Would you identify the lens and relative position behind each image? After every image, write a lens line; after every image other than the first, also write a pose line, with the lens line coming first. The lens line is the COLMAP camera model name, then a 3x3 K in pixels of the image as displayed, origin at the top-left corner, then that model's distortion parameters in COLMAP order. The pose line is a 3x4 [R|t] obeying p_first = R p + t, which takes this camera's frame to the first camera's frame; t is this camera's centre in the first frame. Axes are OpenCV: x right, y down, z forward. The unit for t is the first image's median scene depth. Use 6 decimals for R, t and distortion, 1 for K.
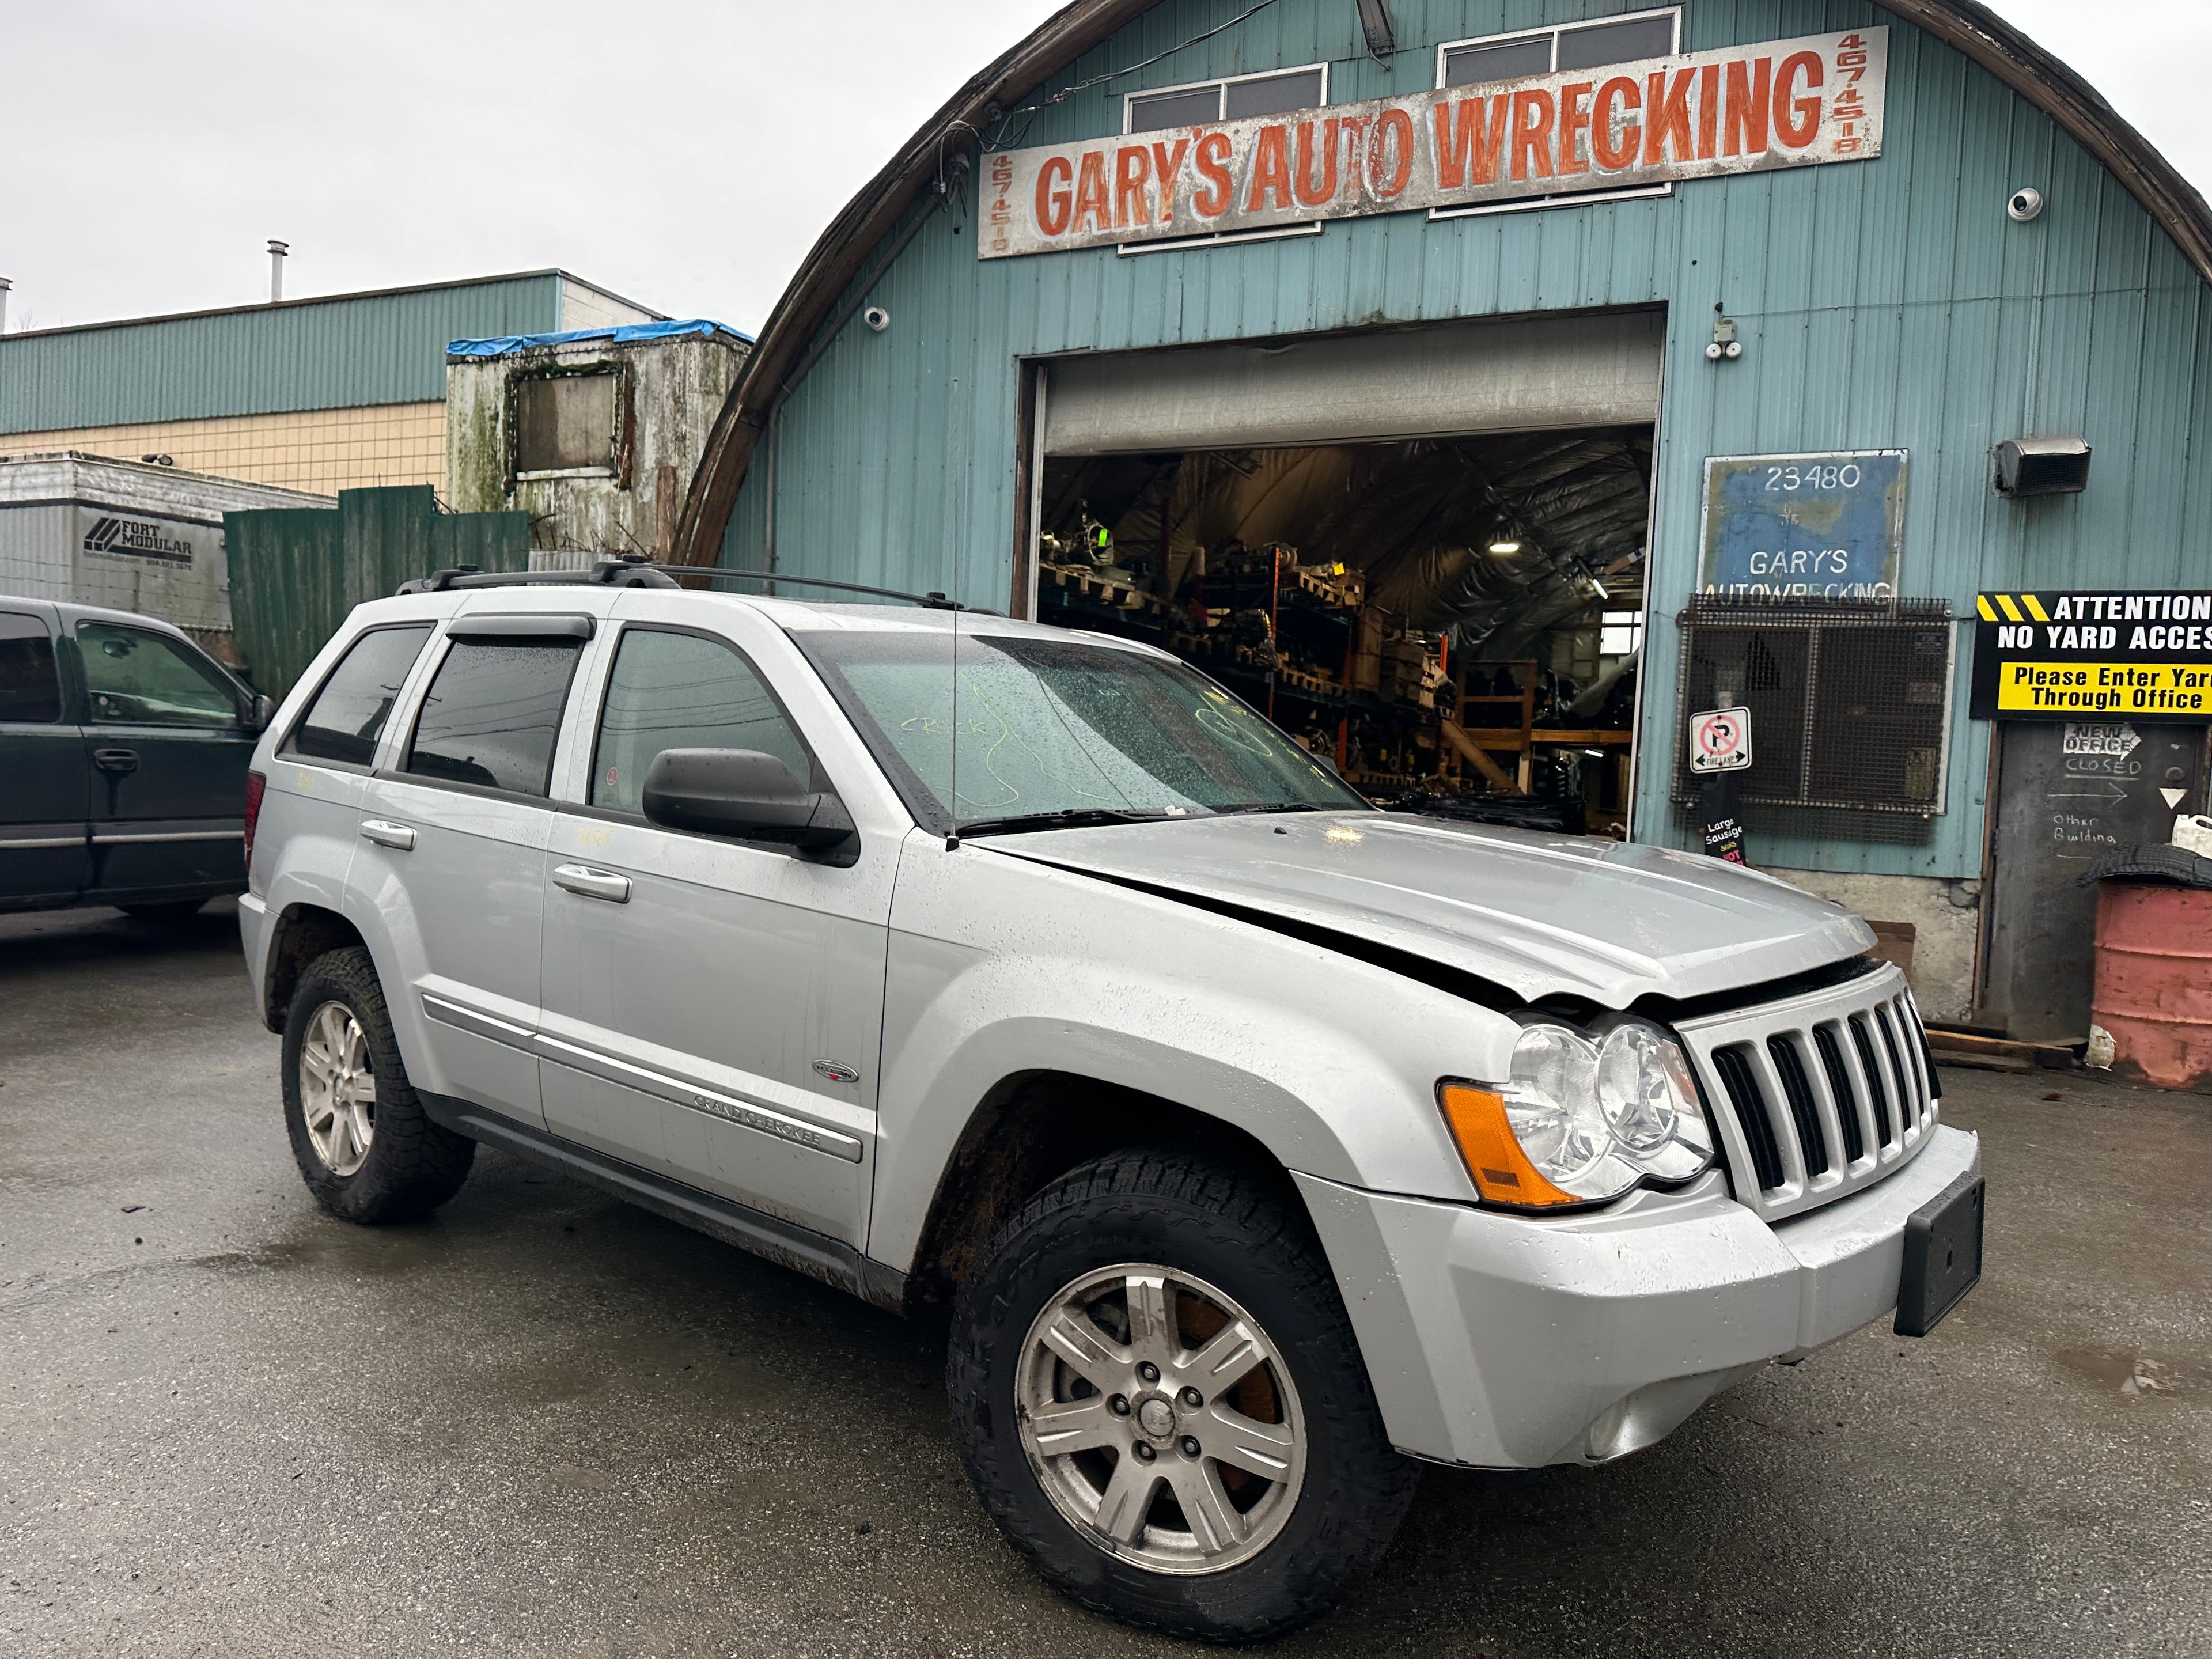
lens RADIAL K [[1561.5, 0, 1100.4], [0, 1561.5, 829.3], [0, 0, 1]] dist [0.041426, -0.055730]
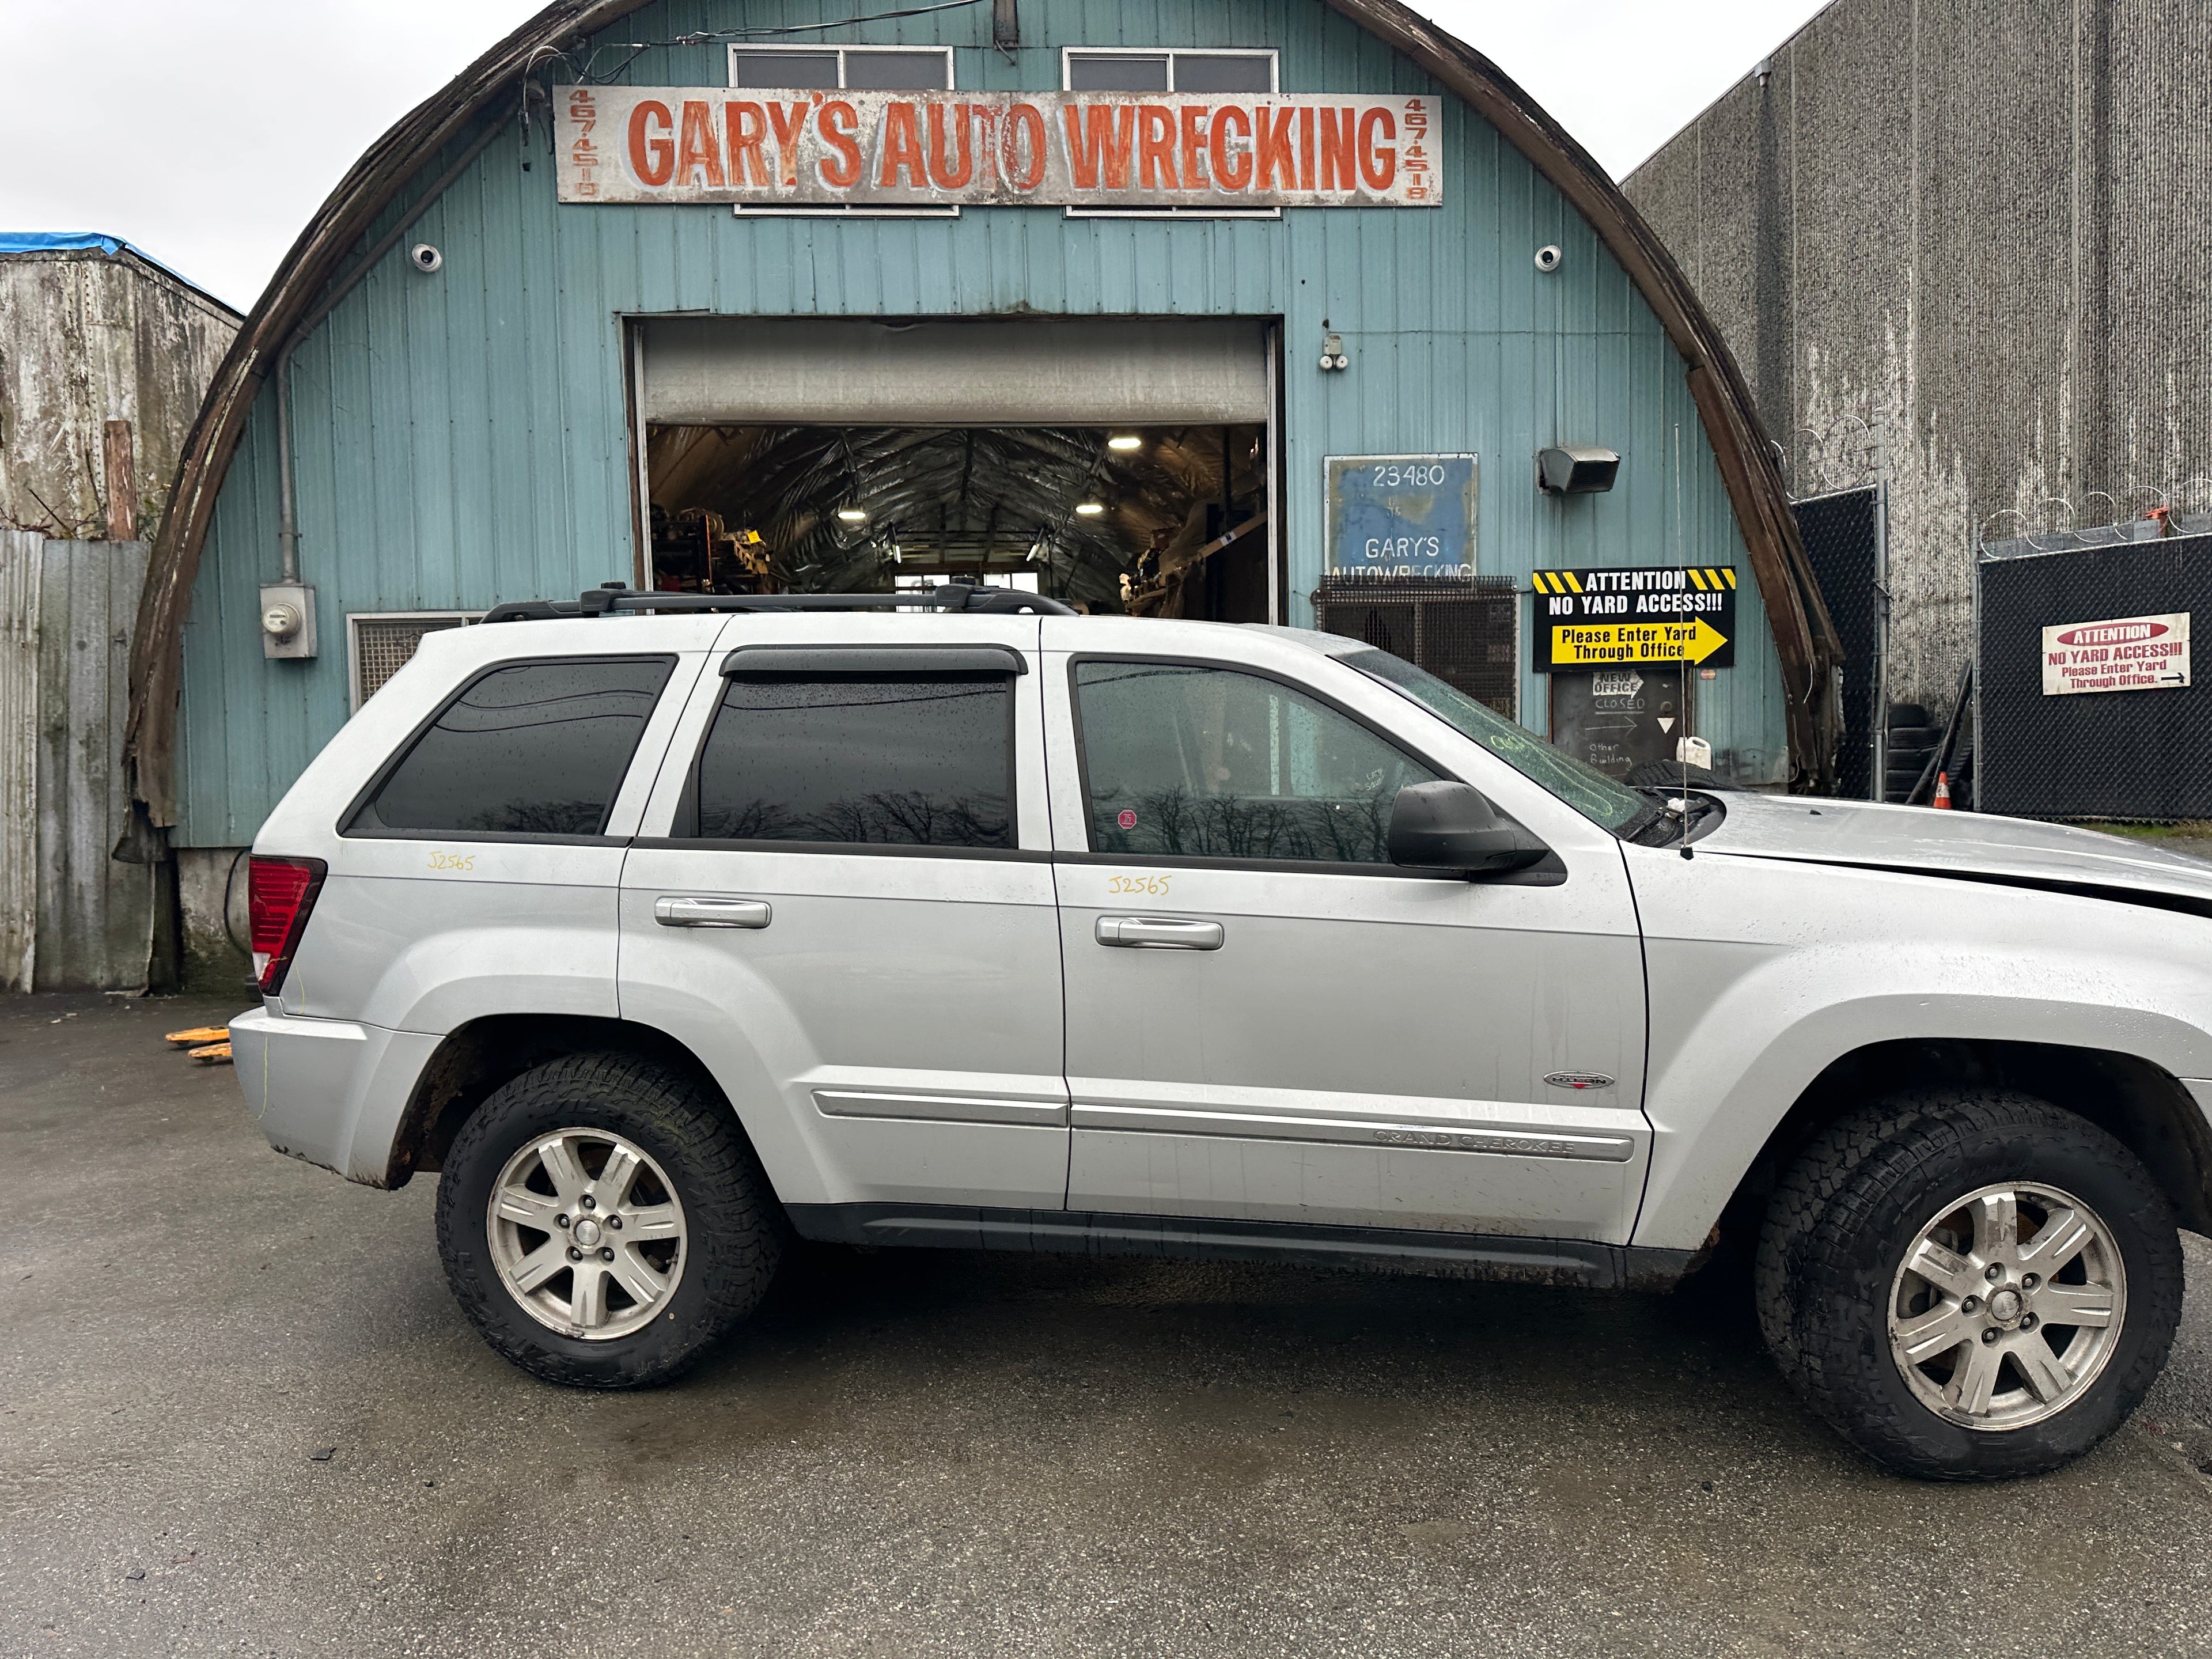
lens RADIAL K [[1561.5, 0, 1104.7], [0, 1561.5, 817.7], [0, 0, 1]] dist [0.041426, -0.055730]
pose [[0.862824, -0.092276, 0.497010, -0.336418], [0.082701, 0.995718, 0.041295, -0.031742], [-0.498693, 0.005473, 0.866761, 0.087127]]
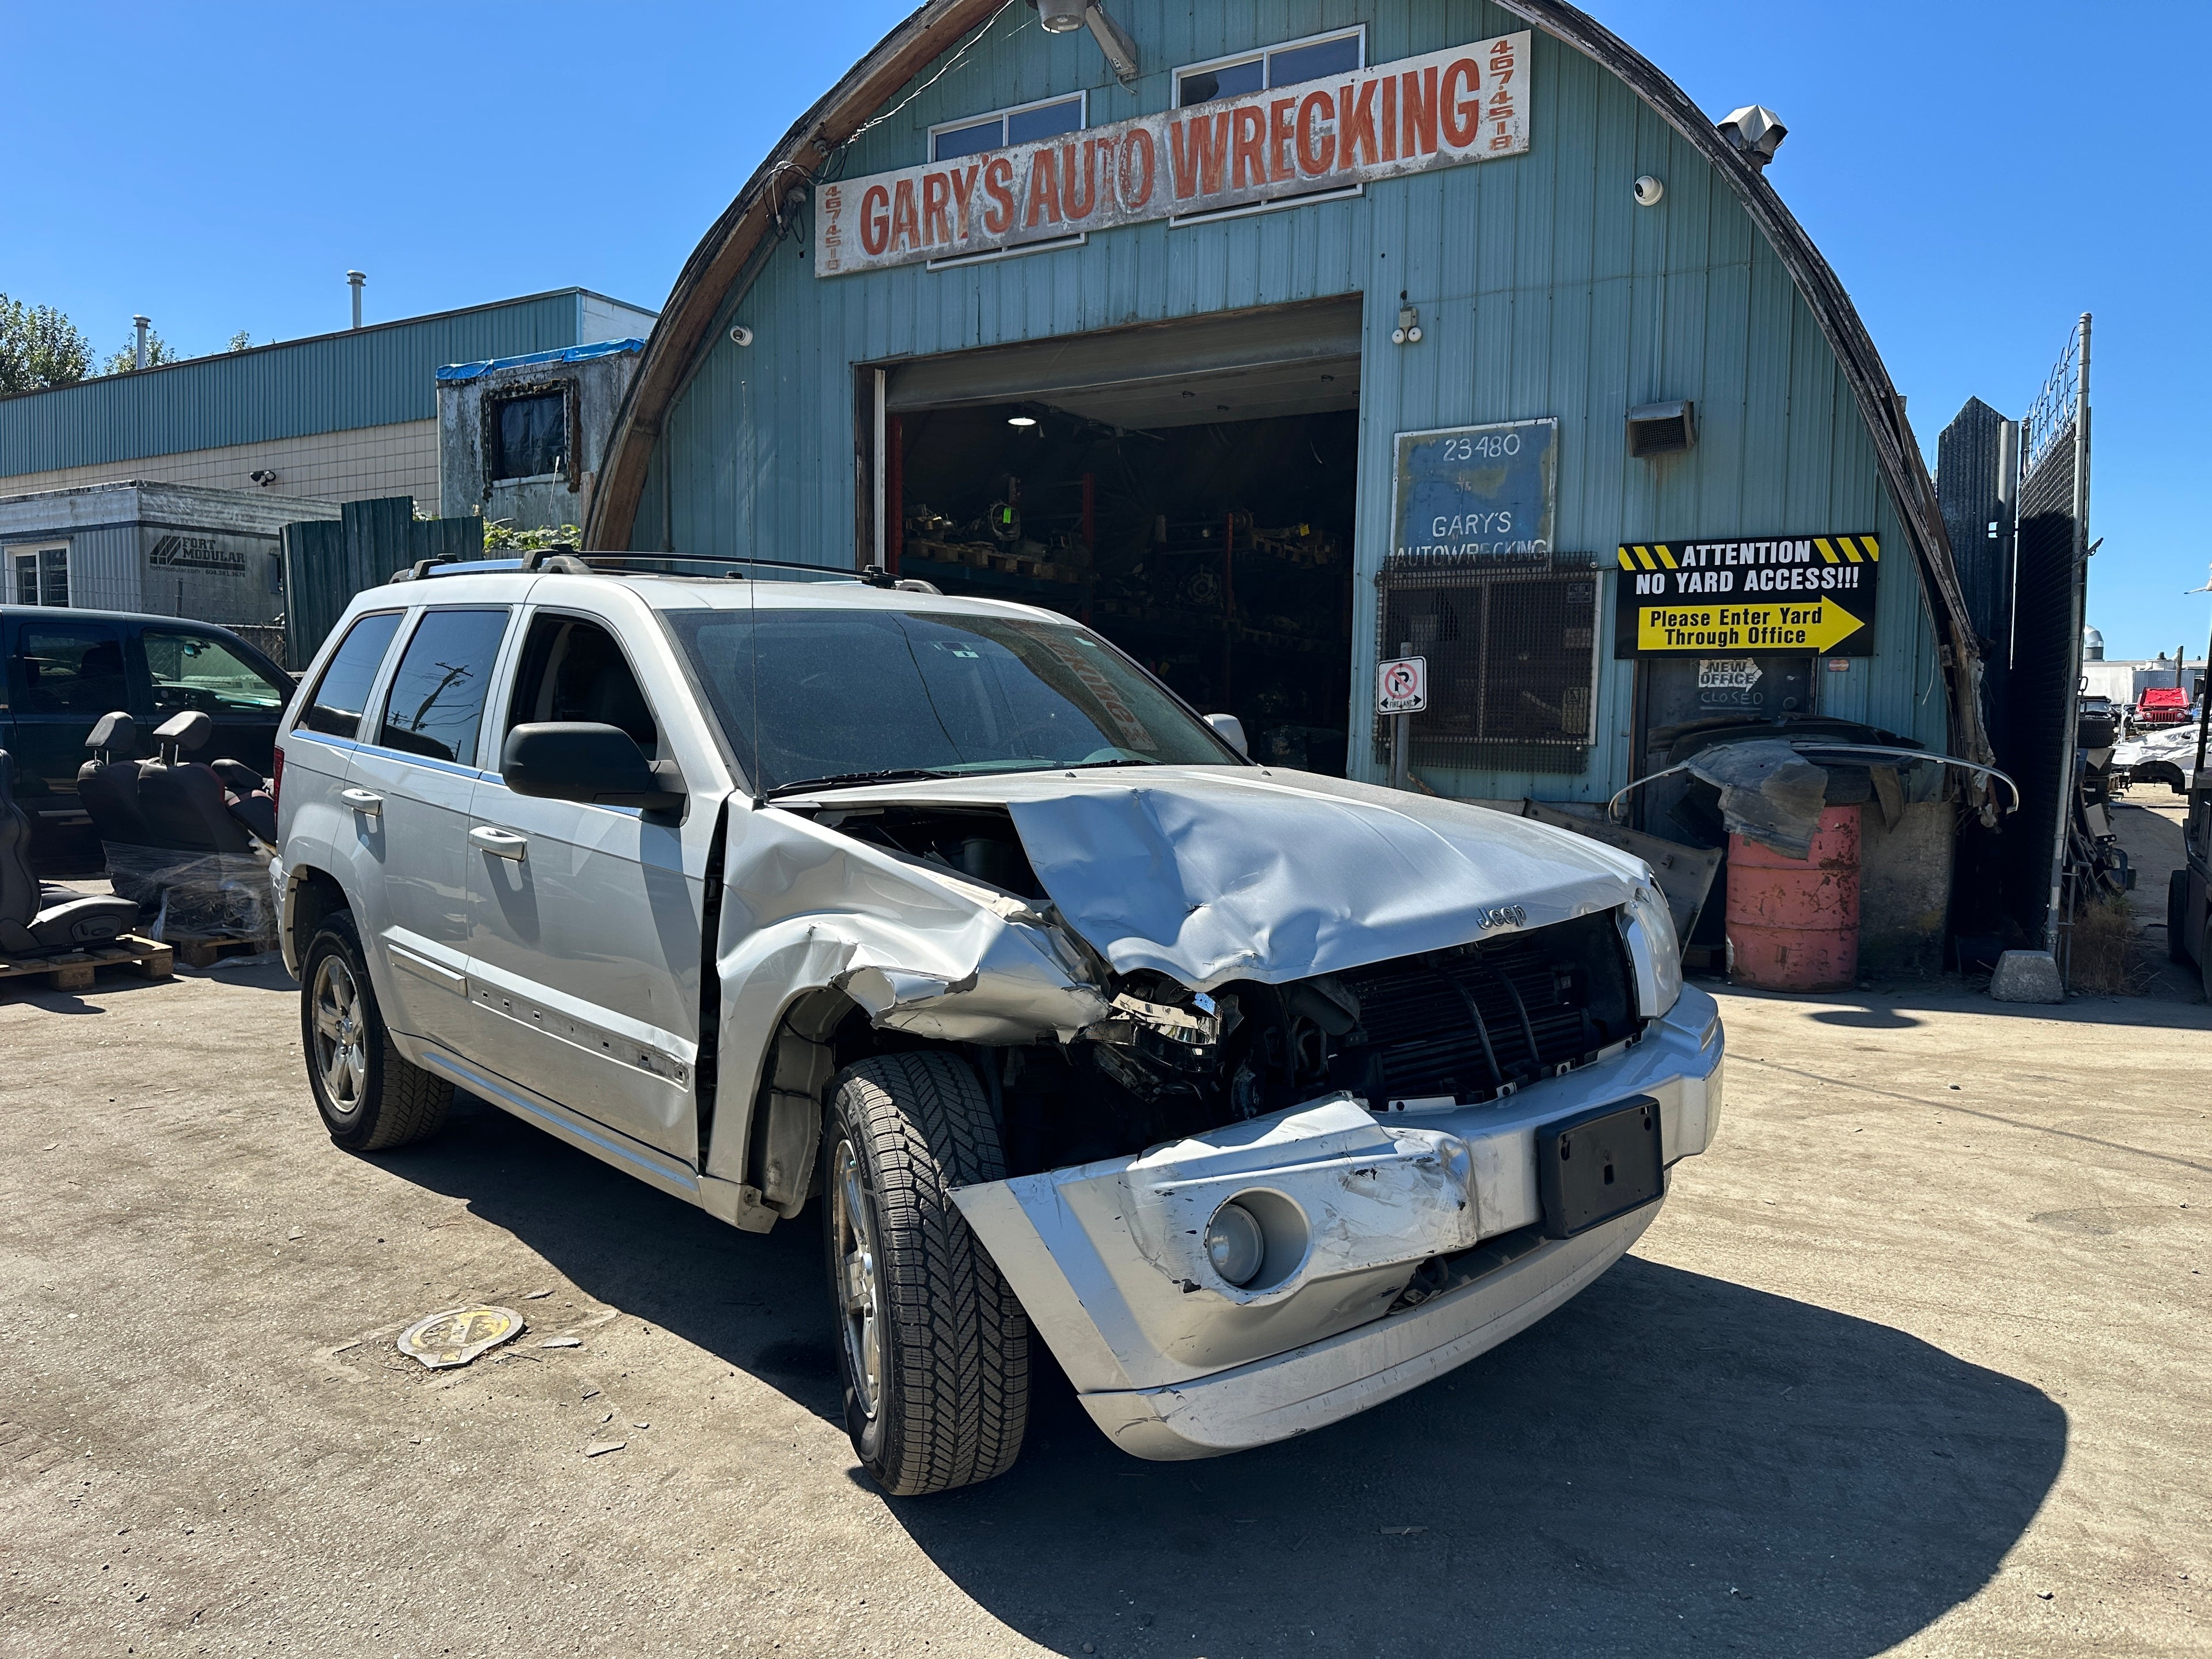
lens RADIAL K [[1561.5, 0, 1100.6], [0, 1561.5, 827.7], [0, 0, 1]] dist [0.041426, -0.055730]
pose [[0.993117, -0.020722, -0.115280, 0.290159], [0.023437, 0.999478, 0.022251, 0.014362], [0.114758, -0.024799, 0.993084, -0.132963]]
